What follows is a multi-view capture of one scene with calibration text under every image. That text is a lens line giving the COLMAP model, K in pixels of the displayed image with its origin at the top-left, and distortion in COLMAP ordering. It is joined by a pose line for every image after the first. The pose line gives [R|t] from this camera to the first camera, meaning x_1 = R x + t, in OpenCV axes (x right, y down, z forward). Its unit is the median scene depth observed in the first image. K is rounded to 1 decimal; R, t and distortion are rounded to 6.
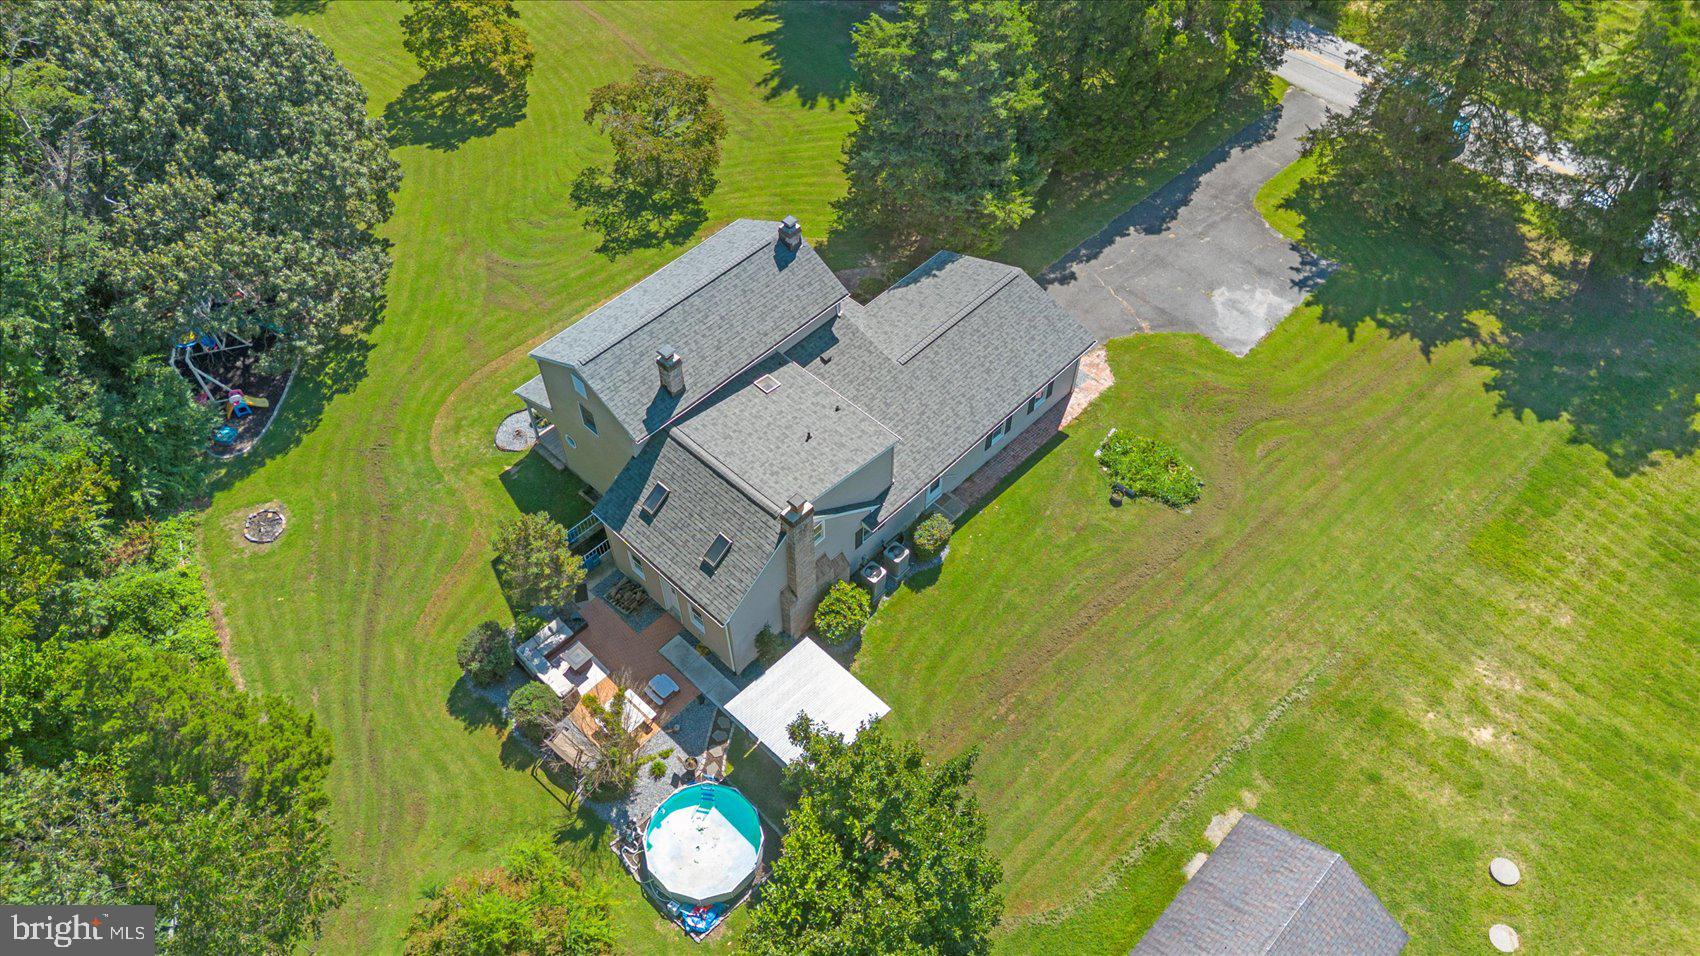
lens RADIAL K [[1228.5, 0, 862.3], [0, 1228.5, 474.1], [0, 0, 1]] dist [0.055006, -0.024867]
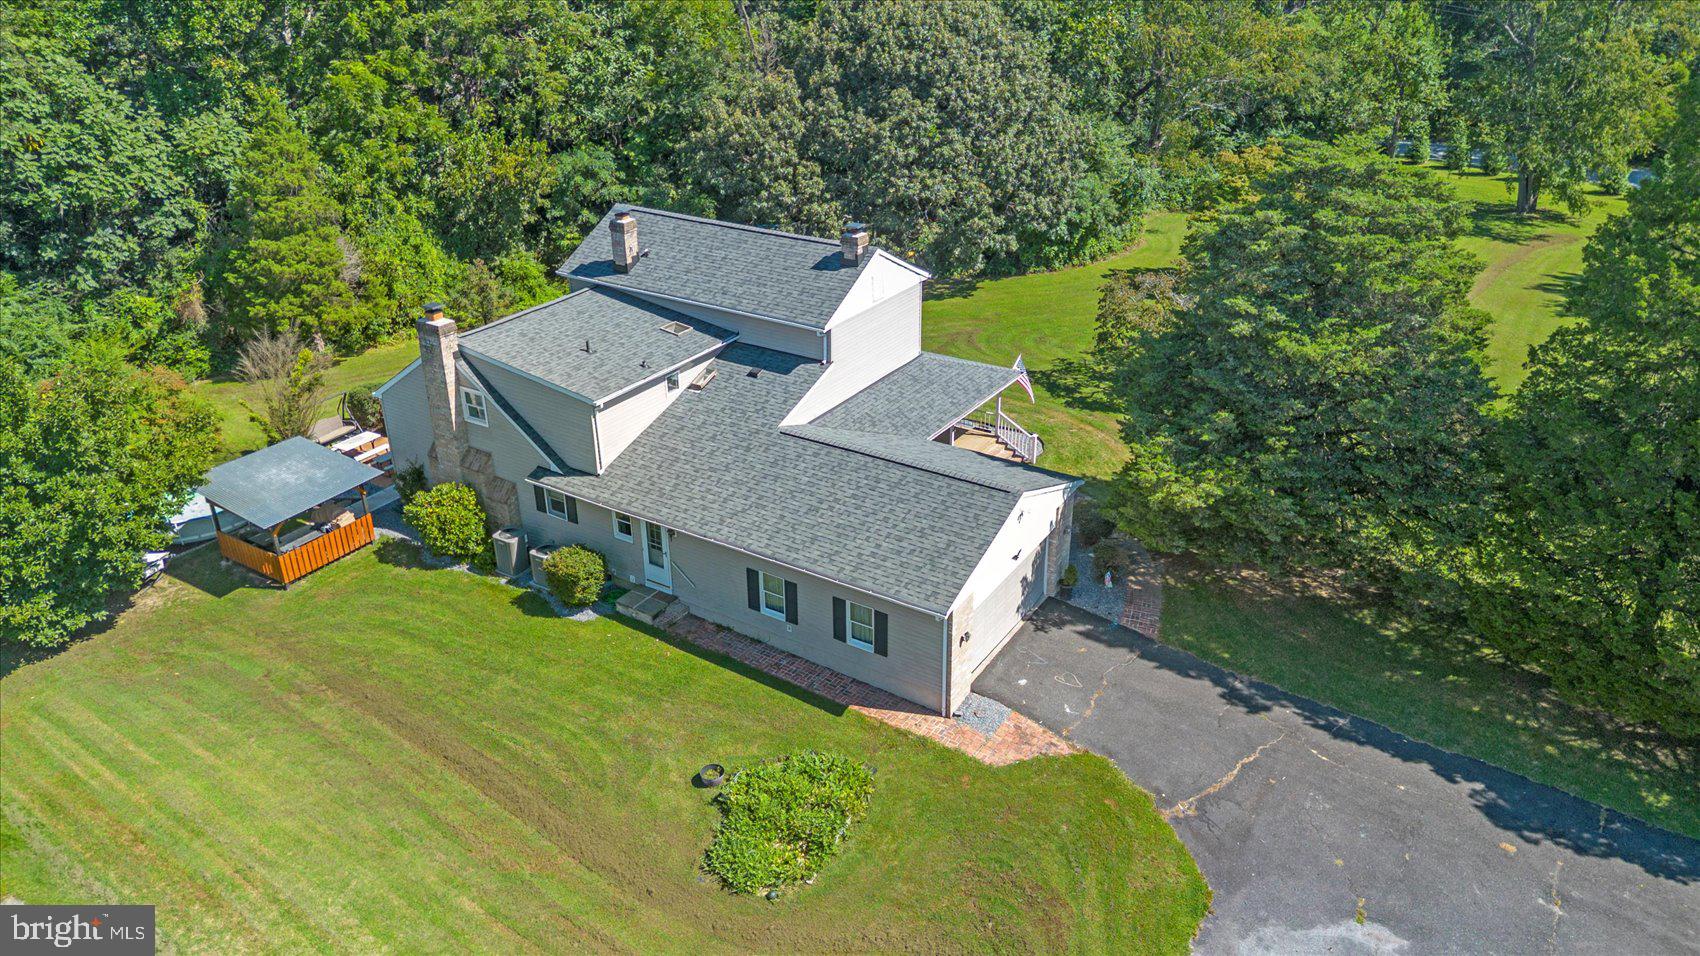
lens RADIAL K [[1228.5, 0, 862.3], [0, 1228.5, 474.1], [0, 0, 1]] dist [0.055006, -0.024867]
pose [[0.198177, 0.428596, -0.881494, 0.662734], [-0.753593, 0.641692, 0.142579, -0.204496], [0.626757, 0.636032, 0.450155, 0.696479]]
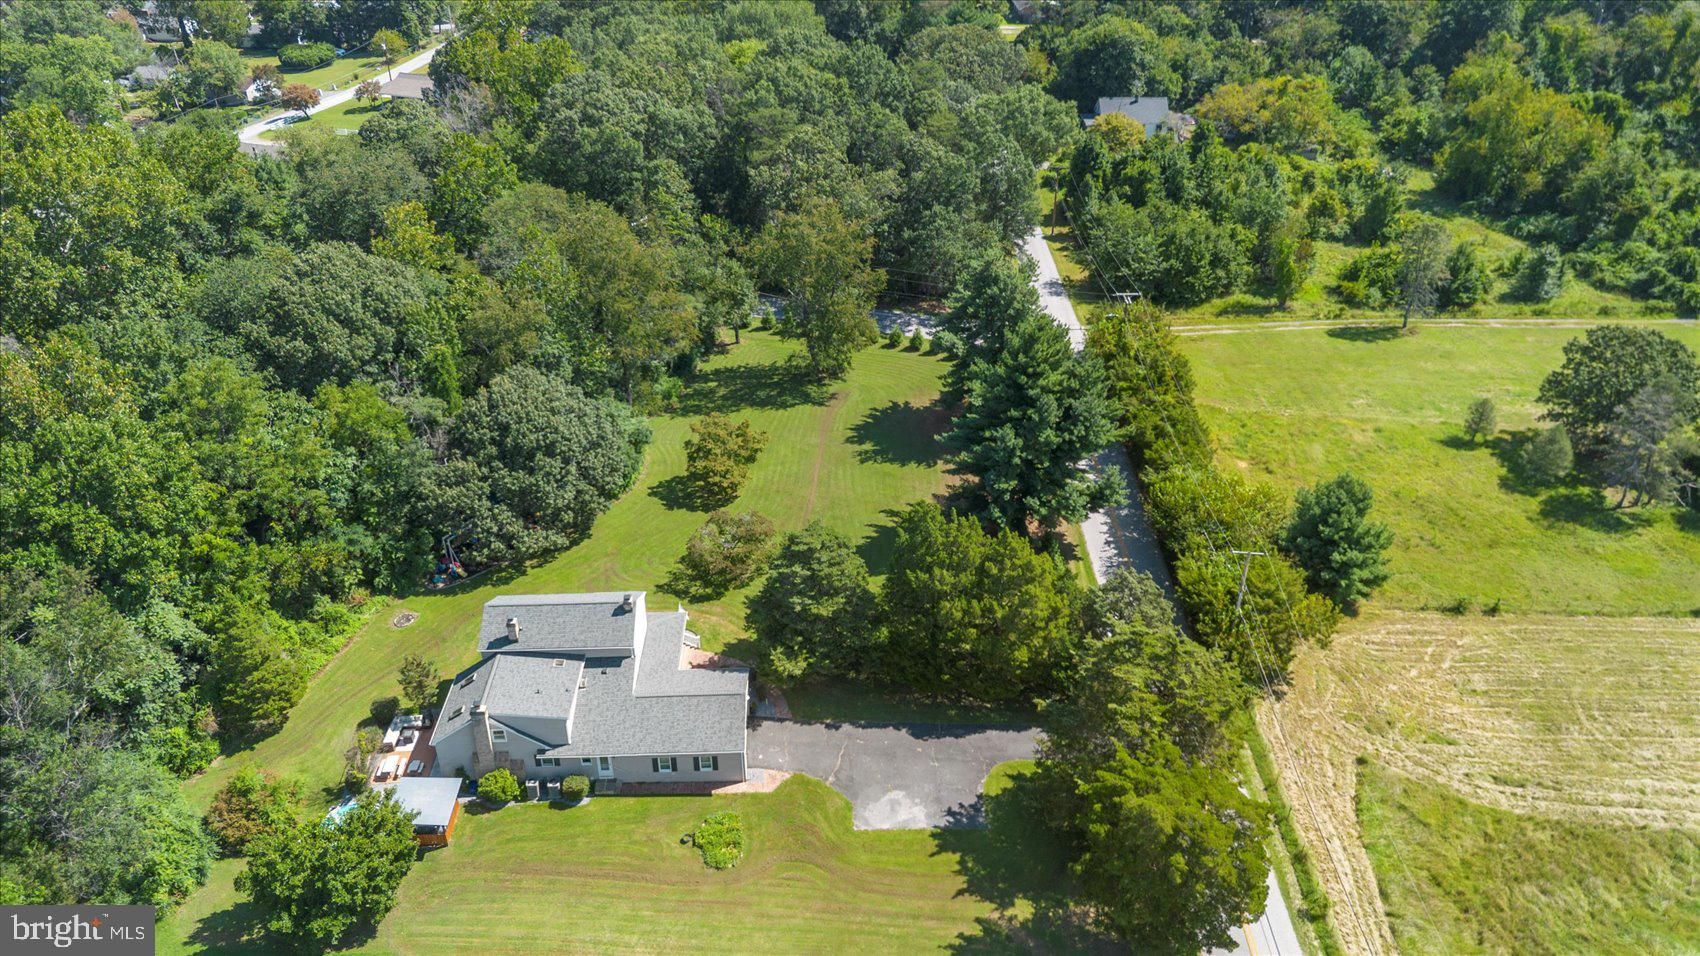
lens RADIAL K [[1270.3, 0, 843.1], [0, 1270.3, 426.6], [0, 0, 1]] dist [0.033996, -0.004539]
pose [[0.707741, 0.340288, -0.619117, 1.188523], [-0.535535, 0.829978, -0.156010, -0.273743], [0.460765, 0.441973, 0.769646, -0.412265]]
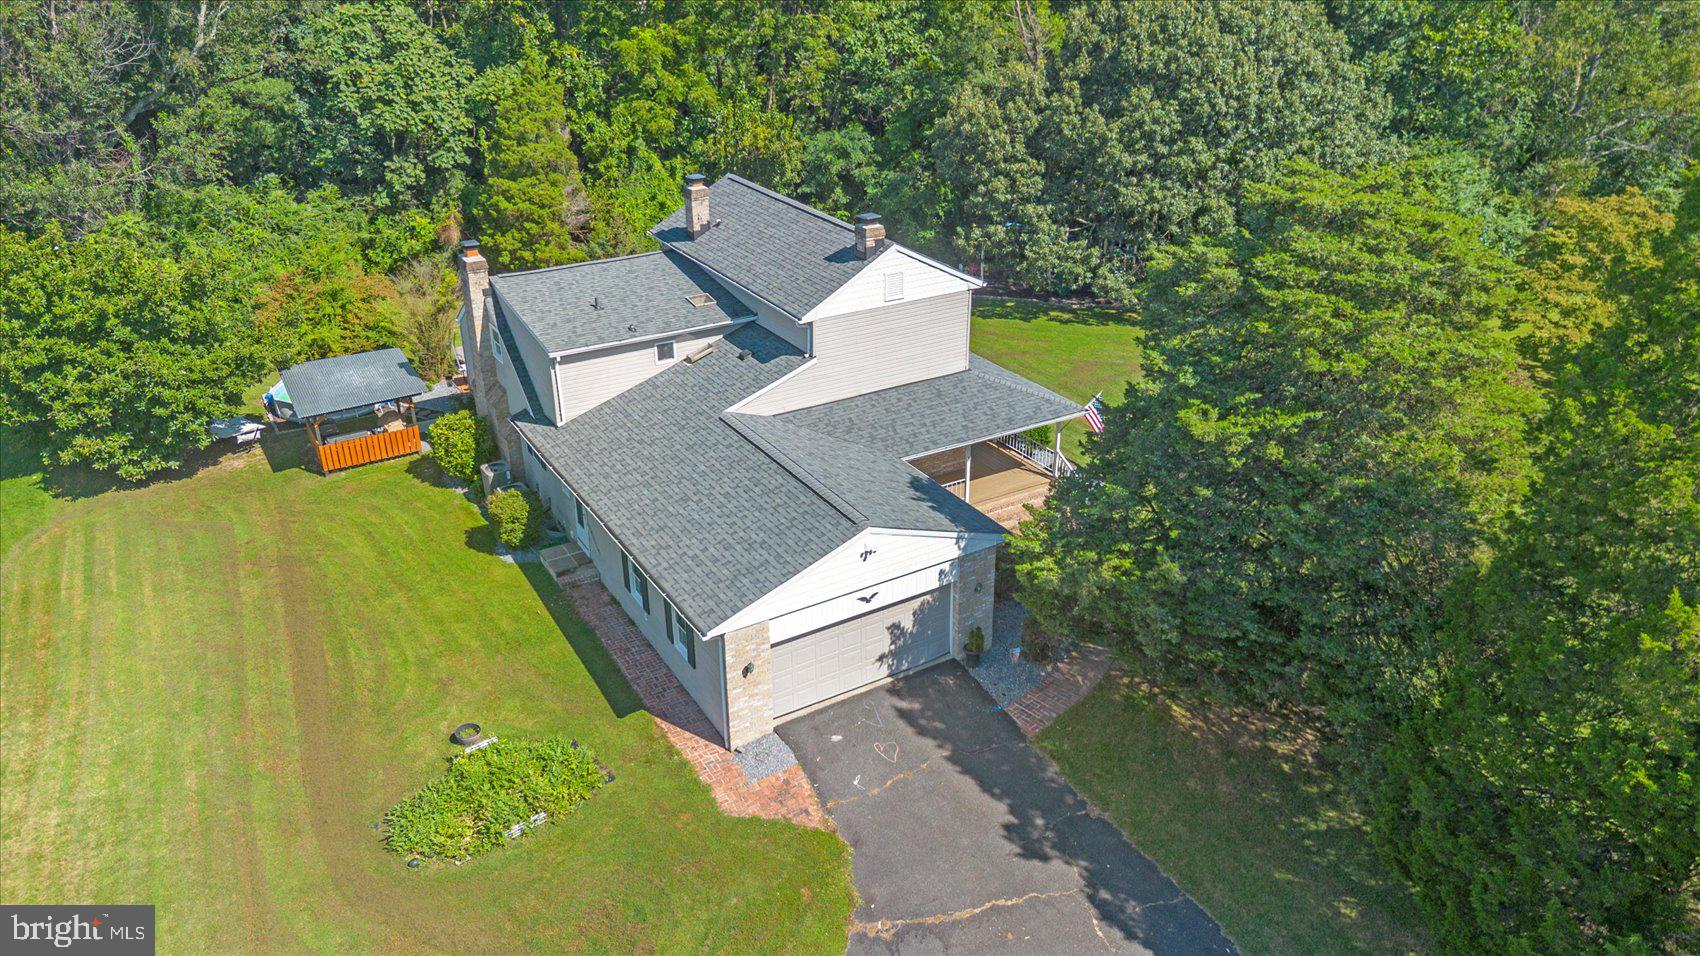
lens RADIAL K [[1228.5, 0, 862.3], [0, 1228.5, 474.1], [0, 0, 1]] dist [0.055006, -0.024867]
pose [[-0.260957, 0.419761, -0.869311, 0.601180], [-0.744743, 0.485421, 0.457956, -0.432894], [0.614214, 0.766921, 0.185940, 0.912640]]
